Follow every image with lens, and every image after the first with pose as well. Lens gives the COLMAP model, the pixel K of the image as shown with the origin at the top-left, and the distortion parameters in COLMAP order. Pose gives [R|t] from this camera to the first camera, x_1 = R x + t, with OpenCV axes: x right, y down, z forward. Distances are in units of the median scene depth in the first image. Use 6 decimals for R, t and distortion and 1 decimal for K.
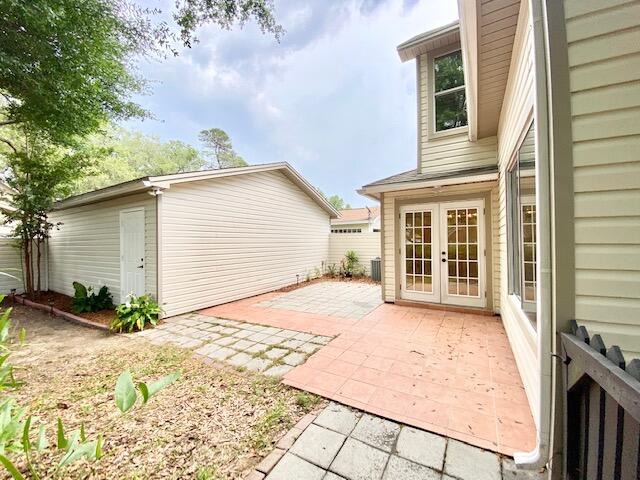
lens RADIAL K [[261.6, 0, 320.0], [0, 261.6, 240.0], [0, 0, 1]] dist [0.044132, -0.035905]
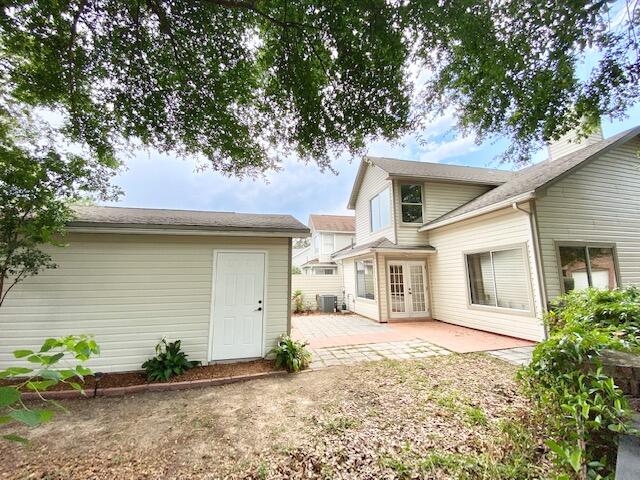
lens RADIAL K [[261.6, 0, 320.0], [0, 261.6, 240.0], [0, 0, 1]] dist [0.044132, -0.035905]
pose [[0.716461, 0.107168, 0.689346, -1.223938], [-0.002567, 0.988529, -0.151012, -0.009045], [-0.697622, 0.106425, 0.708517, 0.105733]]
